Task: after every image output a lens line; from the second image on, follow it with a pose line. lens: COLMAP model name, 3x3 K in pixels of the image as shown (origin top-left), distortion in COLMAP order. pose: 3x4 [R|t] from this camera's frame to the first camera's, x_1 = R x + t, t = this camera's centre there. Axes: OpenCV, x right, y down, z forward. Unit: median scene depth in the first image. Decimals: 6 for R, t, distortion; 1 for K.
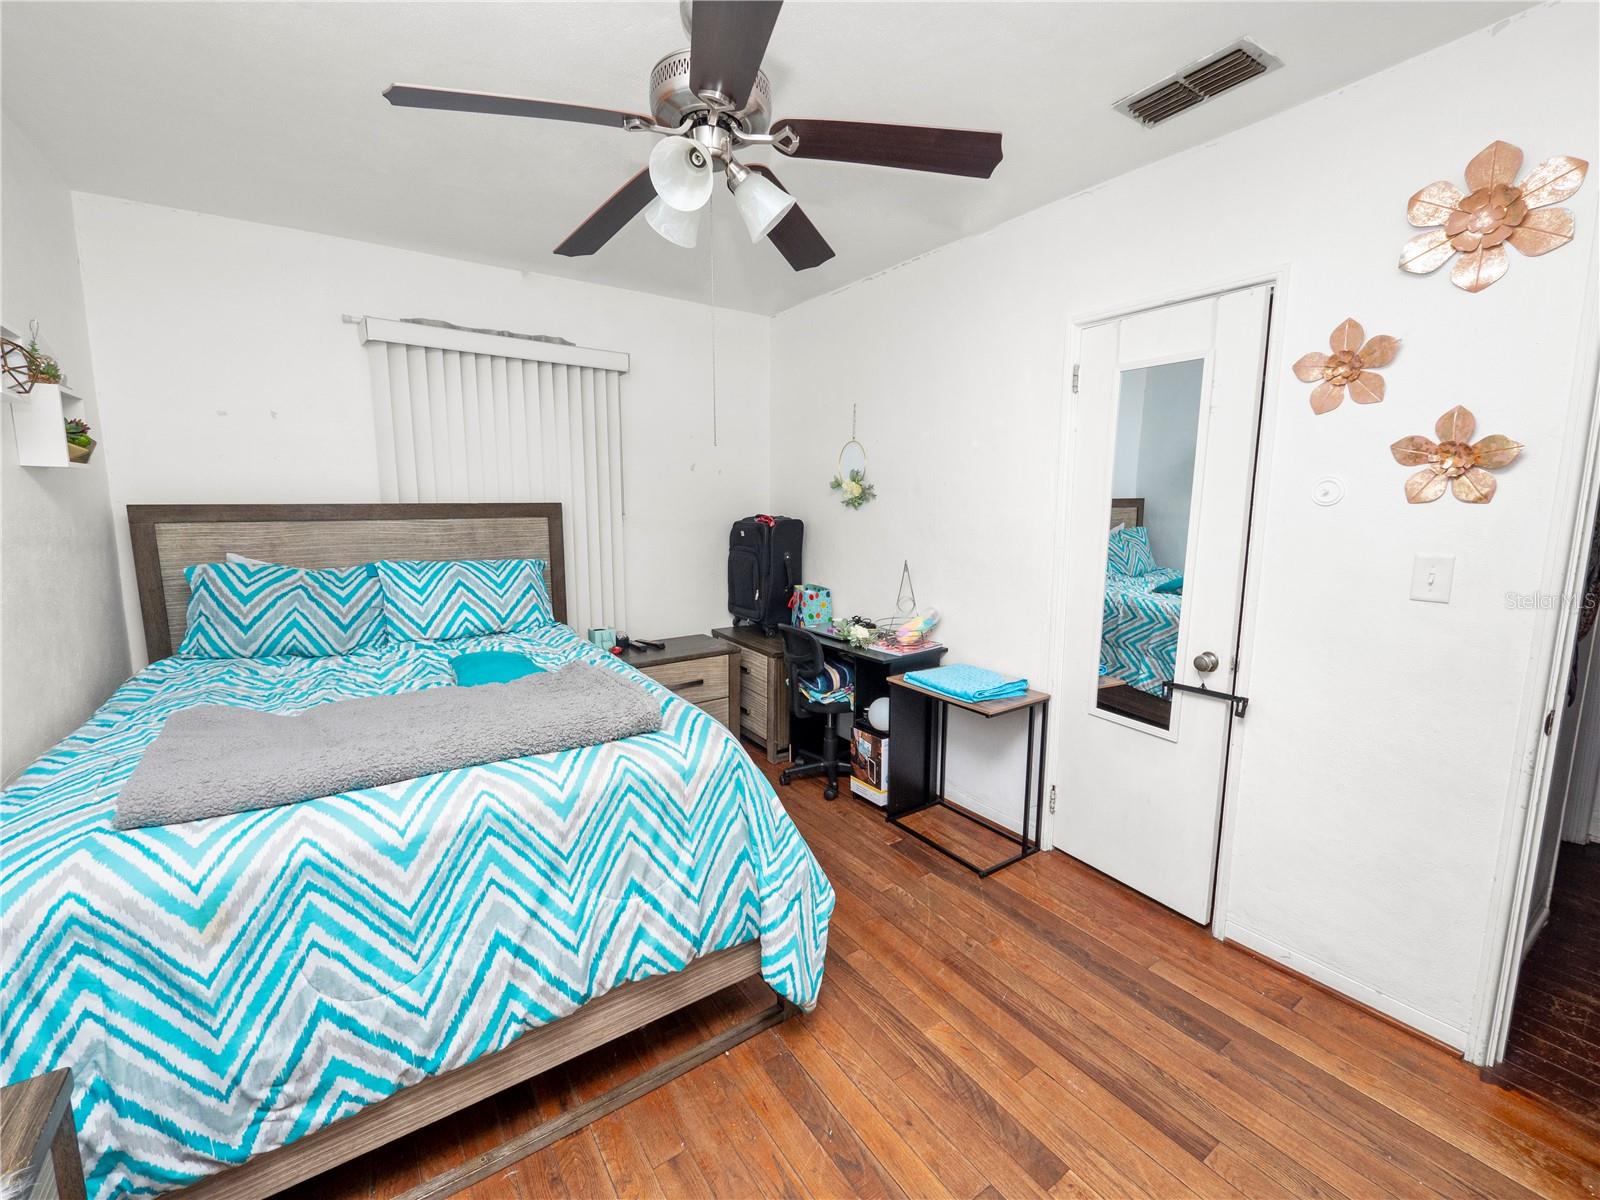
lens RADIAL K [[672.9, 0, 796.7], [0, 672.9, 593.7], [0, 0, 1]] dist [-0.003771, 0.000028]
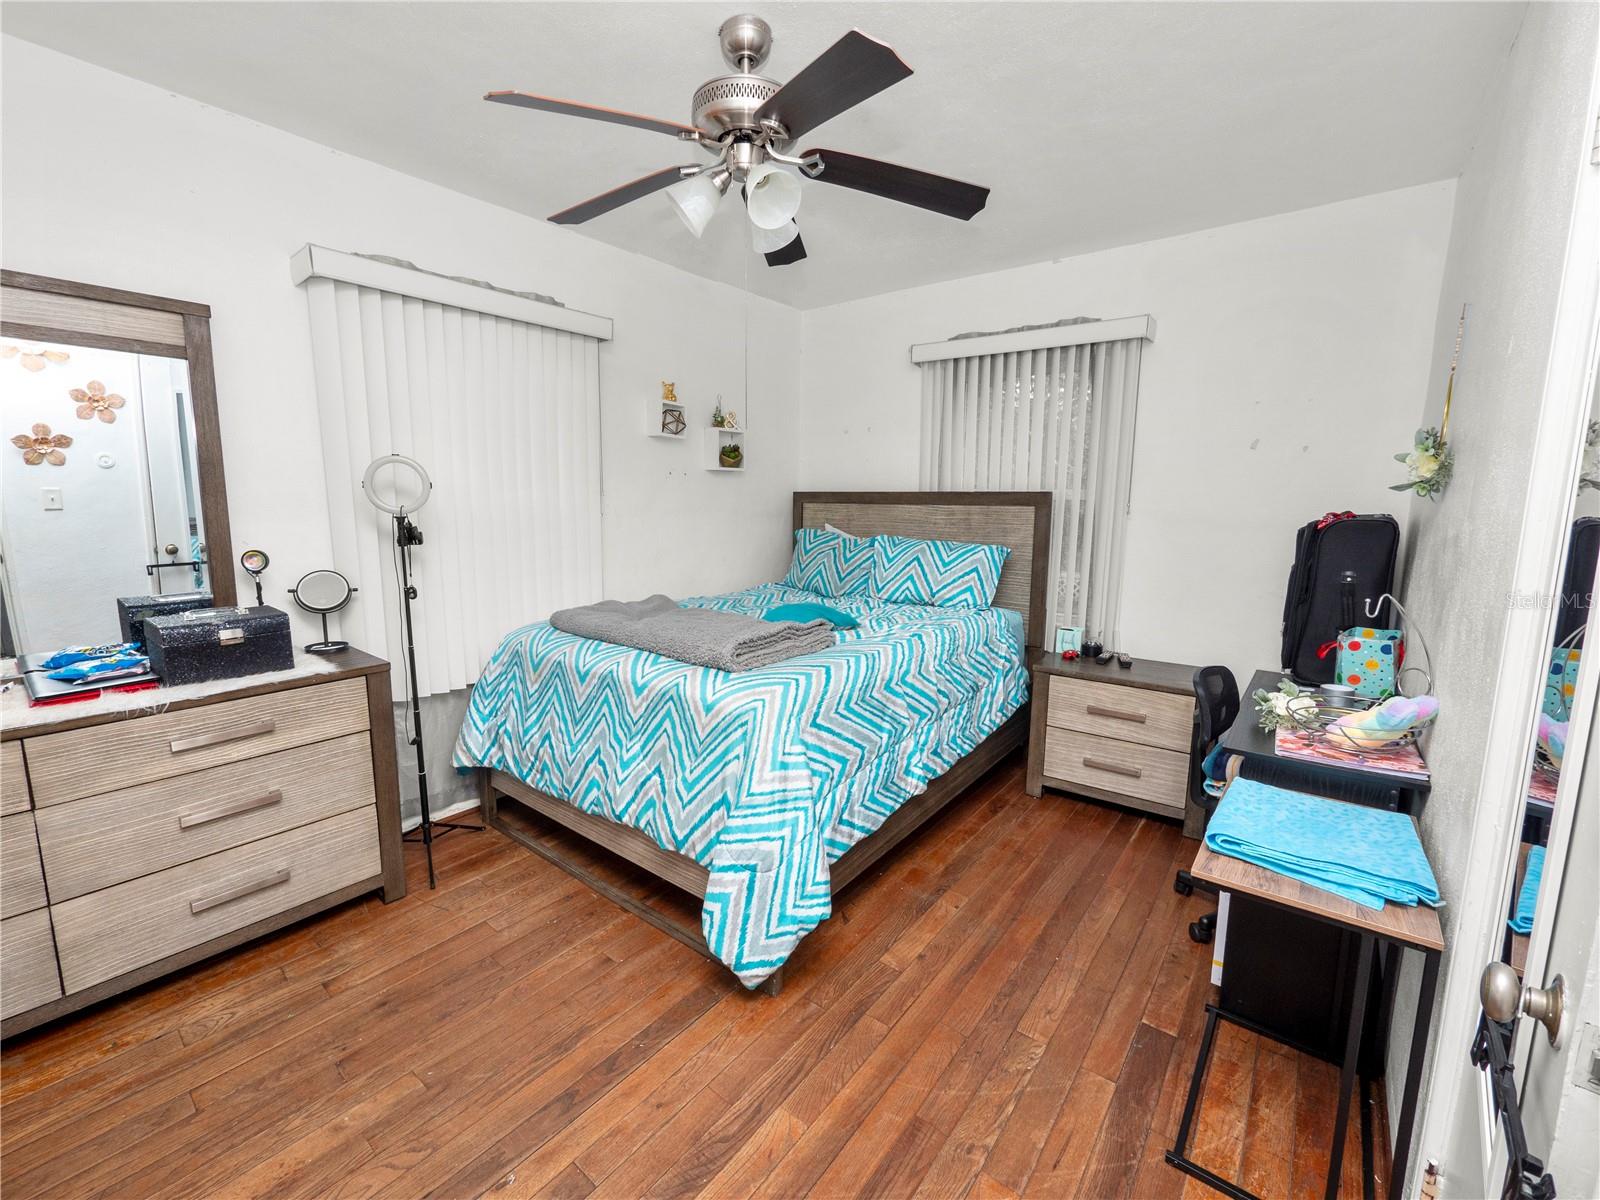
lens RADIAL K [[672.9, 0, 793.9], [0, 672.9, 596.6], [0, 0, 1]] dist [-0.003771, 0.000028]
pose [[0.289420, 0.140703, -0.946804, 0.902257], [-0.140604, 0.984657, 0.103349, -0.065024], [0.946819, 0.103214, 0.304763, 0.696627]]
